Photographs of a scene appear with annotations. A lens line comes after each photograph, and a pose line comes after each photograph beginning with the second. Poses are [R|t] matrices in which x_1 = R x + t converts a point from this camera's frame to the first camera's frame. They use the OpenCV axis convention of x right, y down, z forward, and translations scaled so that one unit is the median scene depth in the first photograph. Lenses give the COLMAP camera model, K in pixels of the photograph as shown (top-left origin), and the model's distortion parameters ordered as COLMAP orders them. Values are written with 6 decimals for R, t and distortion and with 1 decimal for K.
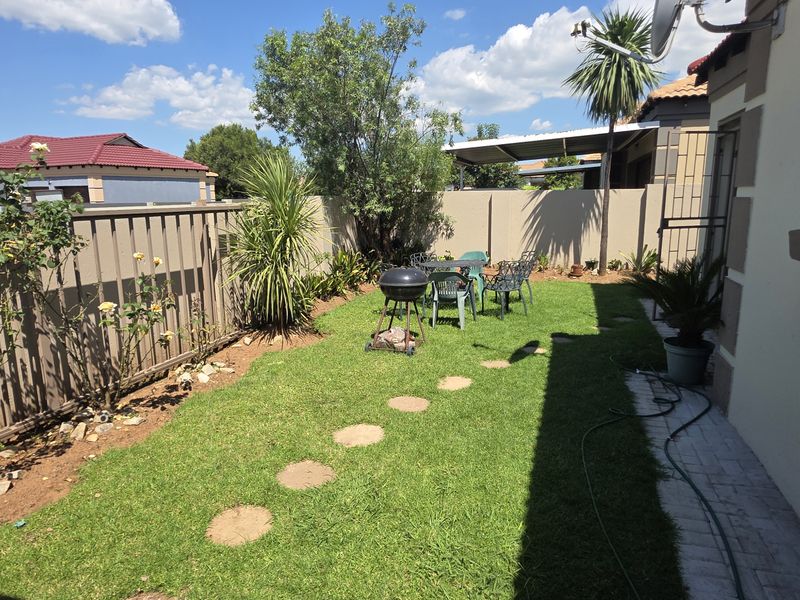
lens RADIAL K [[510.5, 0, 401.2], [0, 510.5, 291.5], [0, 0, 1]] dist [0.003099, -0.002950]
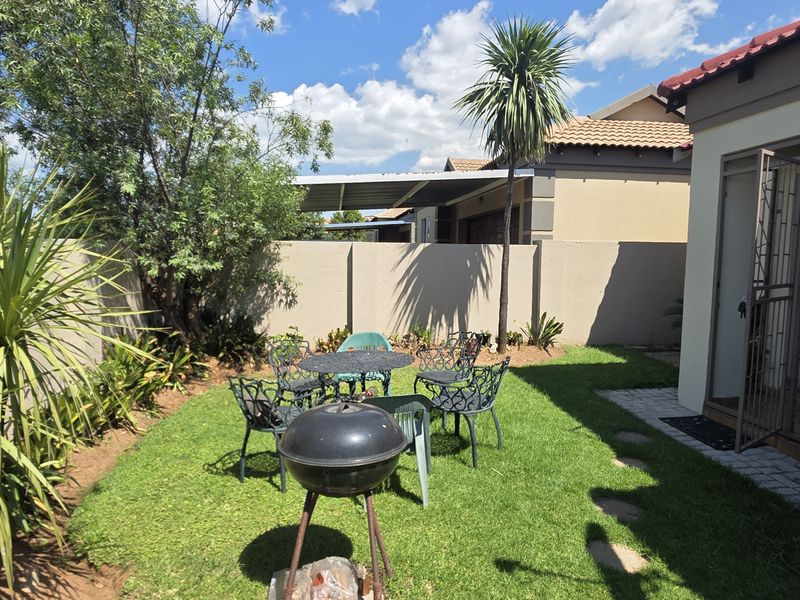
lens RADIAL K [[510.5, 0, 401.2], [0, 510.5, 291.5], [0, 0, 1]] dist [0.003099, -0.002950]
pose [[0.902828, -0.009214, 0.429903, -0.081242], [0.055413, 0.993927, -0.095069, -0.061439], [-0.426416, 0.109653, 0.897856, 0.369122]]
